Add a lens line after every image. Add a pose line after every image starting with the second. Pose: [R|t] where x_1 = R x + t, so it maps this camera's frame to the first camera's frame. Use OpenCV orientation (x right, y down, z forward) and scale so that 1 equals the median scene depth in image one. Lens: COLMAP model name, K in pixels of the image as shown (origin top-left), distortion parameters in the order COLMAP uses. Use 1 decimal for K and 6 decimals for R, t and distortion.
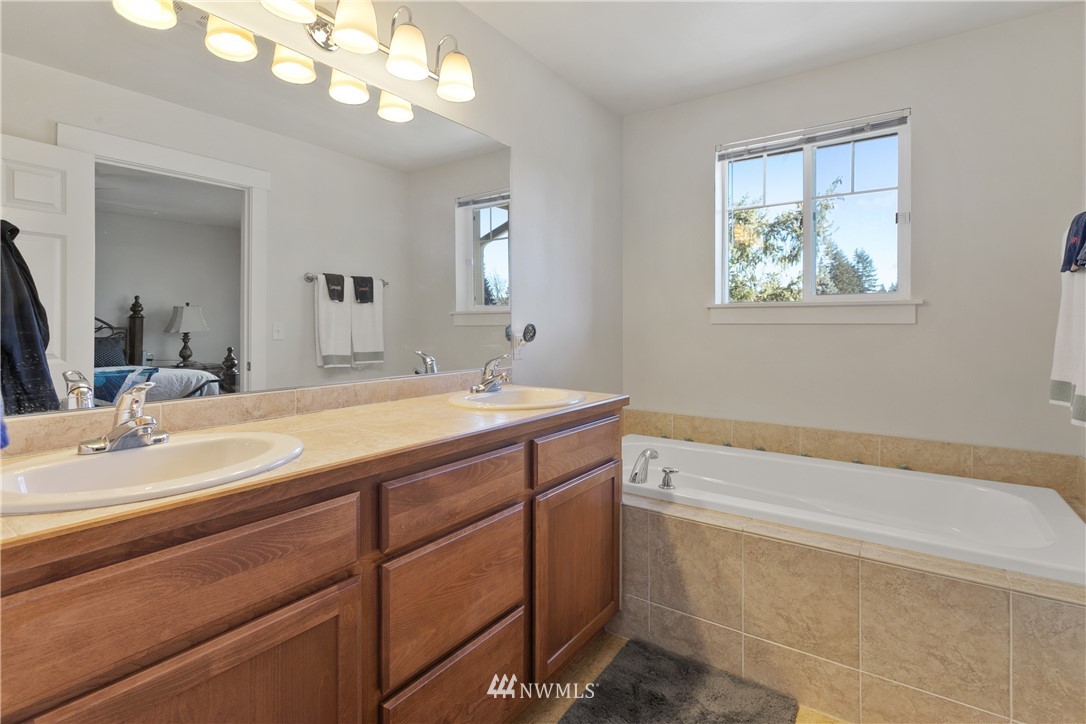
lens RADIAL K [[537.7, 0, 544.7], [0, 537.7, 340.2], [0, 0, 1]] dist [0.004002, 0.000574]
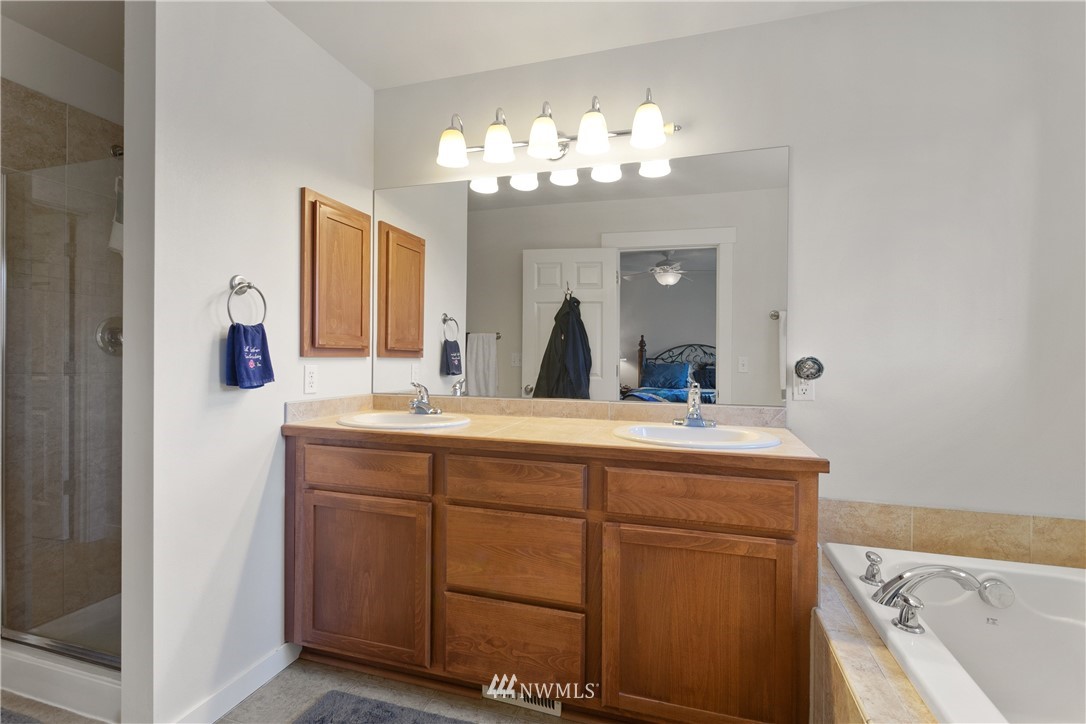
lens RADIAL K [[517.0, 0, 530.0], [0, 517.0, 362.9], [0, 0, 1]] dist [-0.001466, 0.000437]
pose [[0.291017, 0.016752, -0.956571, 1.016676], [-0.035277, 0.999355, 0.006769, -0.023236], [0.956067, 0.031775, 0.291420, 0.627883]]
